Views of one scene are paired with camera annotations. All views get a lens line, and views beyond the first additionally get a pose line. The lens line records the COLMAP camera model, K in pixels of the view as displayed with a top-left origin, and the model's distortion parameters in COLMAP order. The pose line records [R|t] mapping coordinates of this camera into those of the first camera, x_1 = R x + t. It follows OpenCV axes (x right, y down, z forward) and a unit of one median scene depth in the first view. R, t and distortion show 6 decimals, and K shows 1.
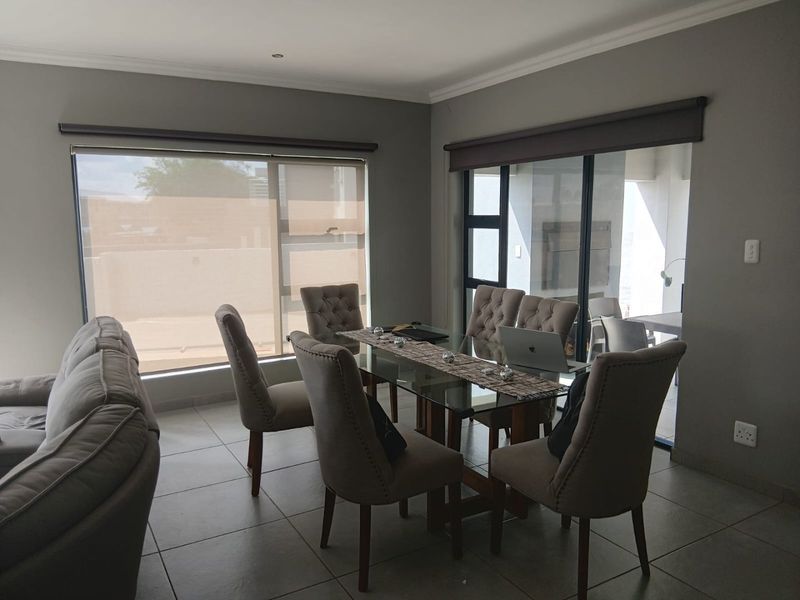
lens RADIAL K [[602.2, 0, 402.3], [0, 602.2, 295.5], [0, 0, 1]] dist [-0.000891, -0.031930]
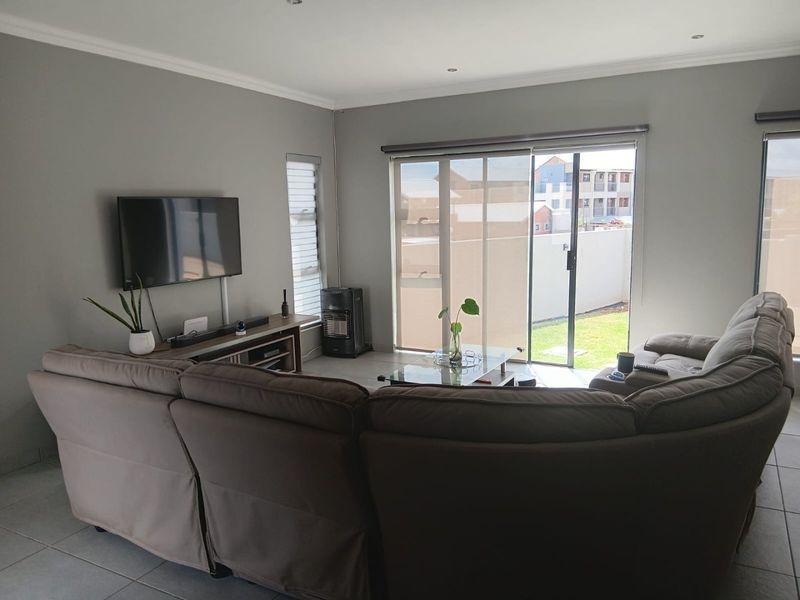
lens RADIAL K [[602.2, 0, 397.8], [0, 602.2, 297.7], [0, 0, 1]] dist [-0.000891, -0.031930]
pose [[0.501561, 0.128659, -0.855502, 0.116011], [-0.101132, 0.990819, 0.089718, 0.021305], [0.859191, 0.041520, 0.509968, -0.158398]]
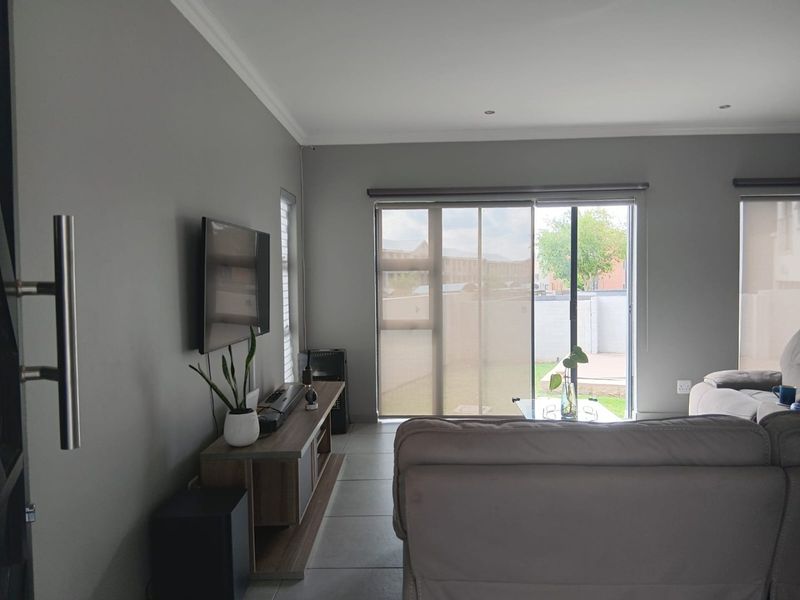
lens RADIAL K [[602.2, 0, 401.1], [0, 602.2, 303.1], [0, 0, 1]] dist [-0.000891, -0.031930]
pose [[0.828866, 0.026613, -0.558814, -0.718488], [-0.072823, 0.995502, -0.060605, 0.168867], [0.554688, 0.090928, 0.827075, -0.680792]]
